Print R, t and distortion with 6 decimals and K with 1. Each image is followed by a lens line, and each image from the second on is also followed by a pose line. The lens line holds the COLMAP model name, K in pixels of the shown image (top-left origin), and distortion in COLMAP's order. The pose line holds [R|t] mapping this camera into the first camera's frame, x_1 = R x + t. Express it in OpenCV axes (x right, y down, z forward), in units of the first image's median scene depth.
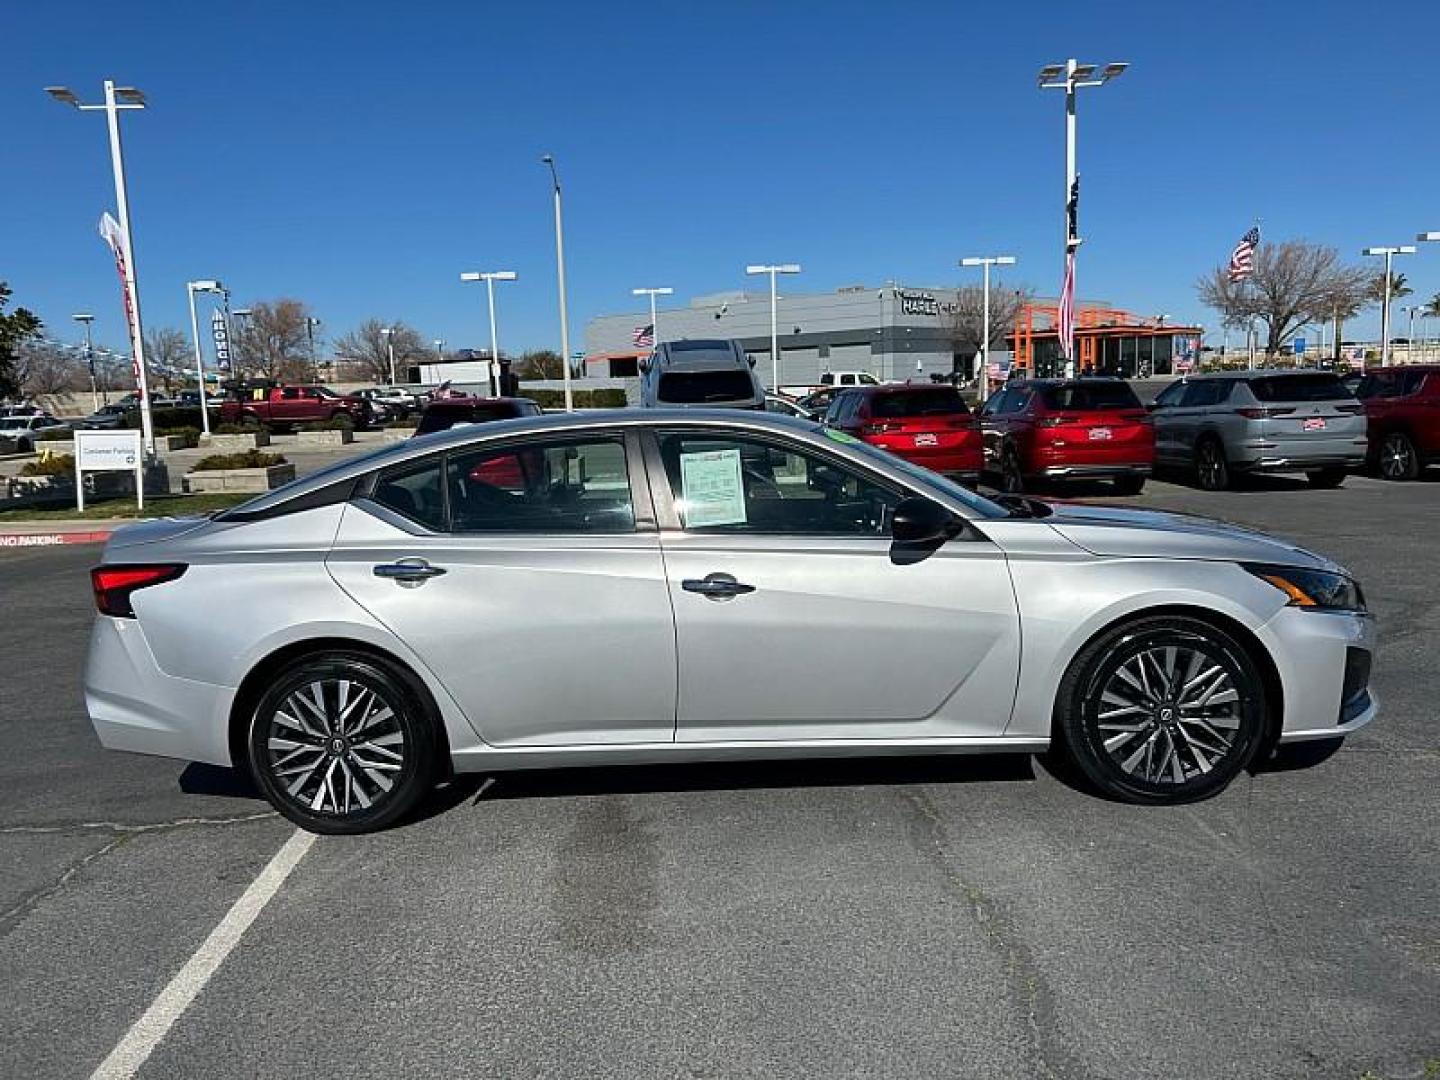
lens RADIAL K [[1096.0, 0, 720.0], [0, 1096.0, 540.0], [0, 0, 1]] dist [0.059024, -0.067548]
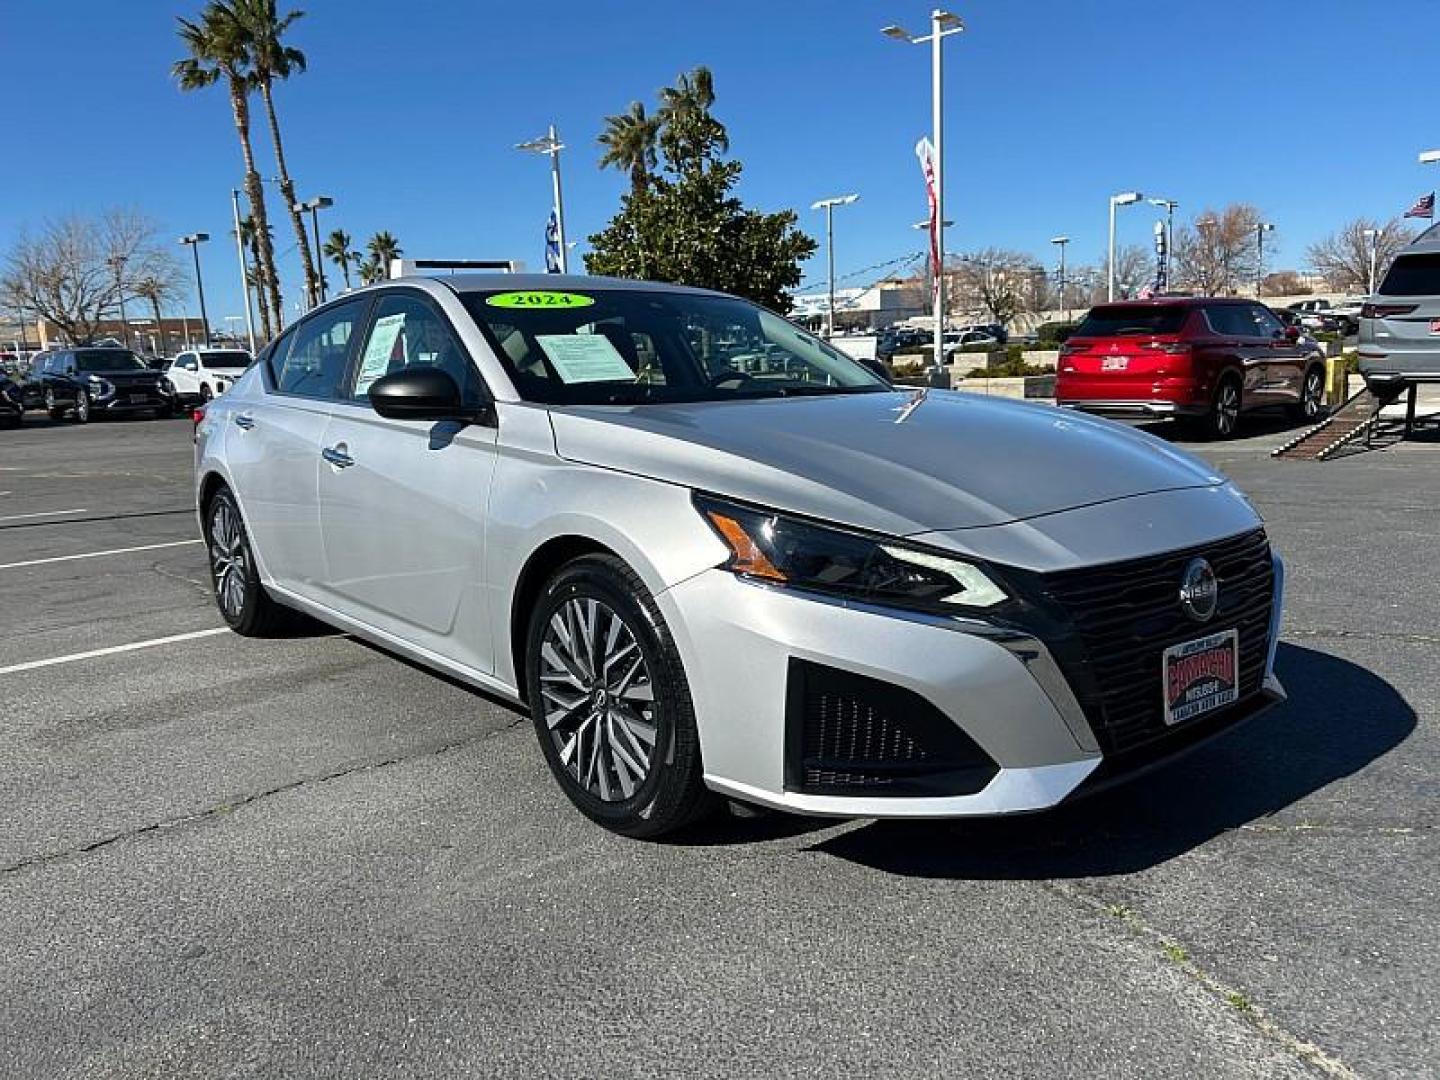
lens RADIAL K [[1113.5, 0, 701.3], [0, 1113.5, 533.7], [0, 0, 1]] dist [0.029909, -0.008770]
pose [[0.647500, 0.137388, -0.749579, 0.185550], [-0.089796, 0.990517, 0.103982, -0.003964], [0.756756, -0.000019, 0.653697, 0.116677]]
